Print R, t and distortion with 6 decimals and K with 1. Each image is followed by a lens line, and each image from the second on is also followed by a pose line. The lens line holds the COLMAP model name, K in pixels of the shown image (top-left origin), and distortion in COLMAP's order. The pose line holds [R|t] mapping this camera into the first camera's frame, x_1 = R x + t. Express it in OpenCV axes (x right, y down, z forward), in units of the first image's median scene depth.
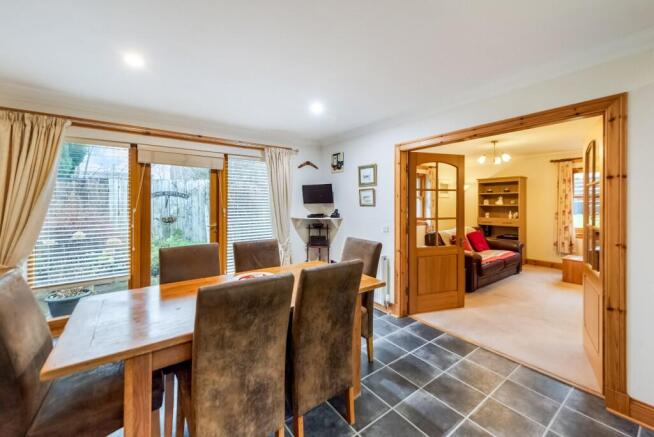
lens RADIAL K [[260.4, 0, 325.4], [0, 260.4, 205.1], [0, 0, 1]] dist [0.010147, -0.002144]
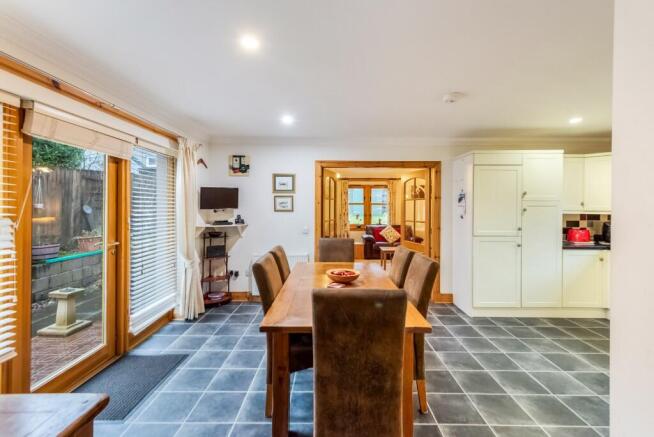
lens RADIAL K [[300.6, 0, 329.0], [0, 300.6, 207.8], [0, 0, 1]] dist [0.013834, -0.002257]
pose [[0.585819, 0.000131, 0.810442, -0.730850], [0.000454, 1.000000, -0.000490, -0.010489], [-0.810442, 0.000655, 0.585818, 0.117053]]
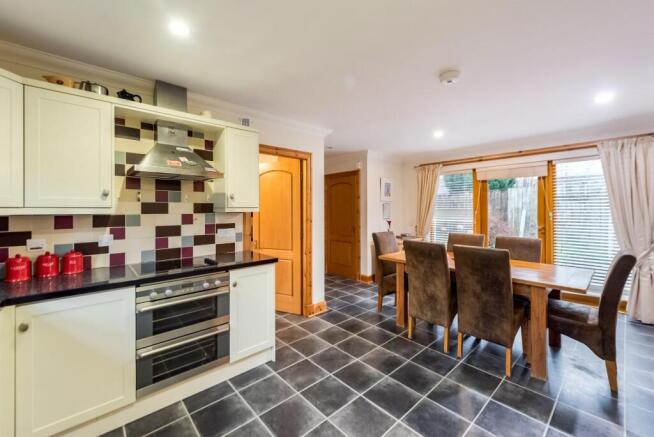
lens RADIAL K [[260.4, 0, 321.0], [0, 260.4, 206.7], [0, 0, 1]] dist [0.010147, -0.002144]
pose [[0.079880, -0.006816, -0.996781, 0.604594], [-0.001091, 0.999975, -0.006925, 0.000057], [0.996804, 0.001641, 0.079870, -0.015838]]
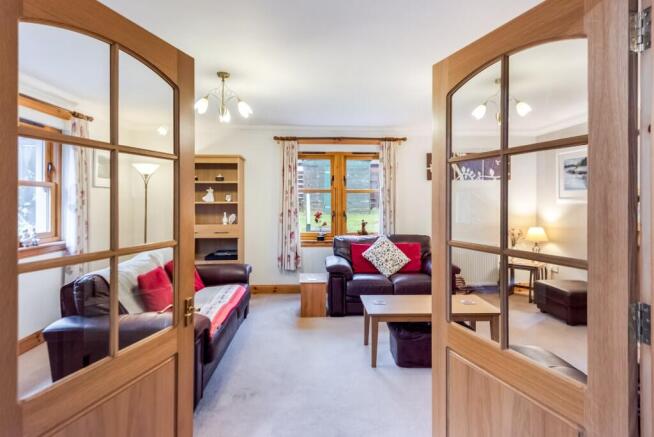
lens RADIAL K [[361.2, 0, 326.8], [0, 361.2, 202.8], [0, 0, 1]] dist [0.003603, 0.000427]
pose [[0.541144, -0.004467, 0.840918, 0.212977], [0.003543, 0.999989, 0.003032, -0.001183], [-0.840923, 0.001338, 0.541154, 0.564028]]
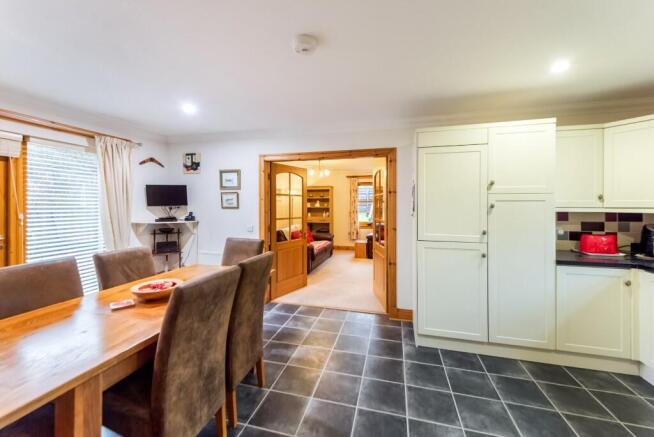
lens RADIAL K [[260.4, 0, 327.2], [0, 260.4, 205.7], [0, 0, 1]] dist [0.010147, -0.002144]
pose [[0.773832, 0.000446, 0.633390, -0.200419], [0.001795, 0.999994, -0.002897, -0.003707], [-0.633388, 0.003379, 0.773827, -0.064708]]
